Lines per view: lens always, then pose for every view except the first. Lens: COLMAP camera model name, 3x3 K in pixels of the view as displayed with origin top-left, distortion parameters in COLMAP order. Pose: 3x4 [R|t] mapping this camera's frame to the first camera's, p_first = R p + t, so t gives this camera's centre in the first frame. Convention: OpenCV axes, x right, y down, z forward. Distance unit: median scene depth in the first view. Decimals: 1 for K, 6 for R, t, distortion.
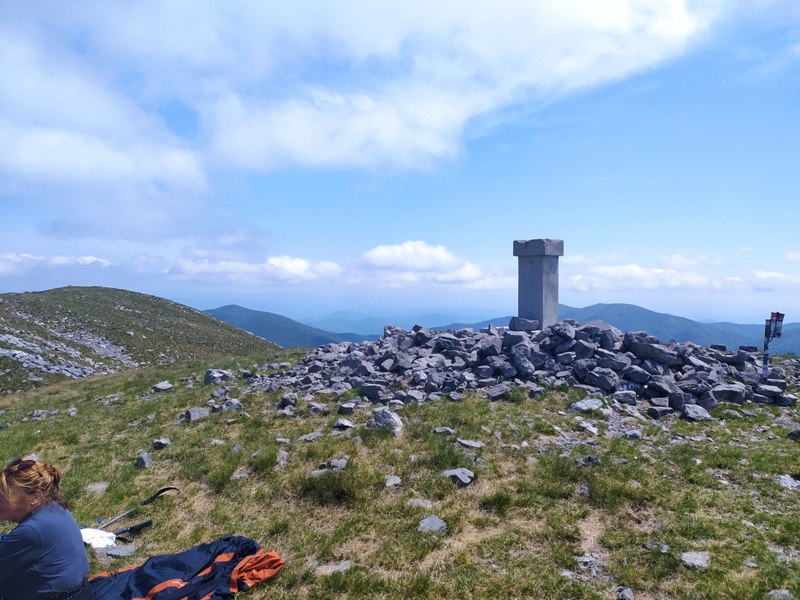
lens RADIAL K [[583.6, 0, 400.3], [0, 583.6, 277.0], [0, 0, 1]] dist [0.044270, 0.009974]
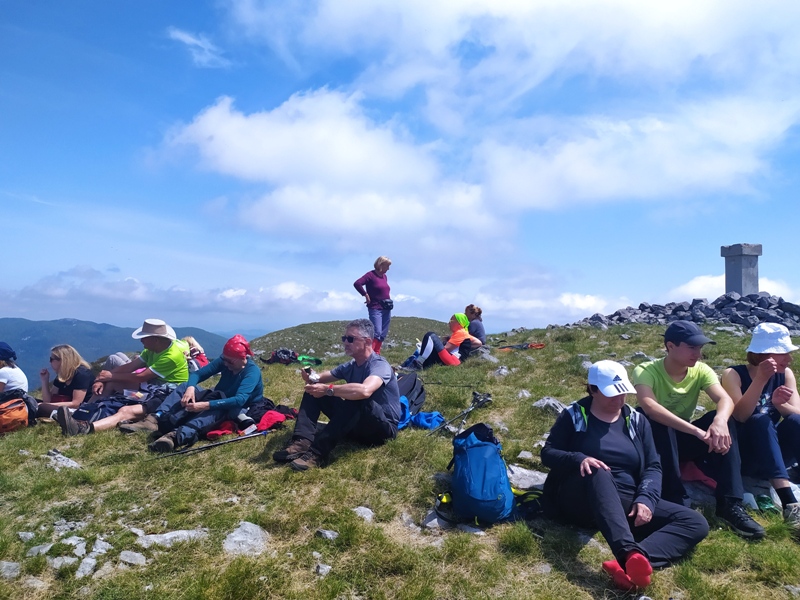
lens RADIAL K [[595.5, 0, 400.2], [0, 595.5, 294.8], [0, 0, 1]] dist [0.048698, -0.059381]
pose [[0.893651, -0.013095, -0.448572, 0.207266], [-0.003212, 0.999362, -0.035572, 0.148991], [0.448751, 0.033229, 0.893039, -0.872671]]
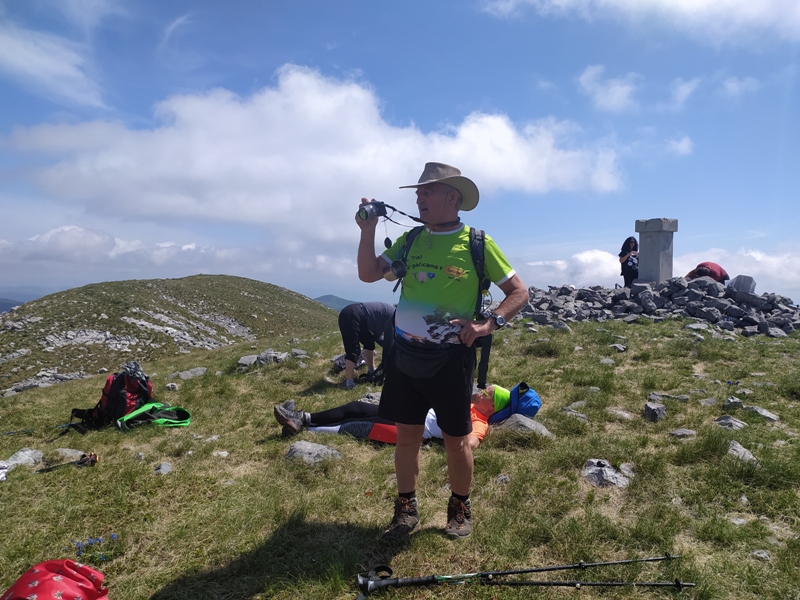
lens RADIAL K [[595.5, 0, 393.7], [0, 595.5, 294.4], [0, 0, 1]] dist [0.048698, -0.059381]
pose [[0.988095, 0.011381, -0.153426, -0.162200], [-0.005725, 0.999289, 0.037257, 0.071364], [0.153741, -0.035935, 0.987458, -0.481342]]
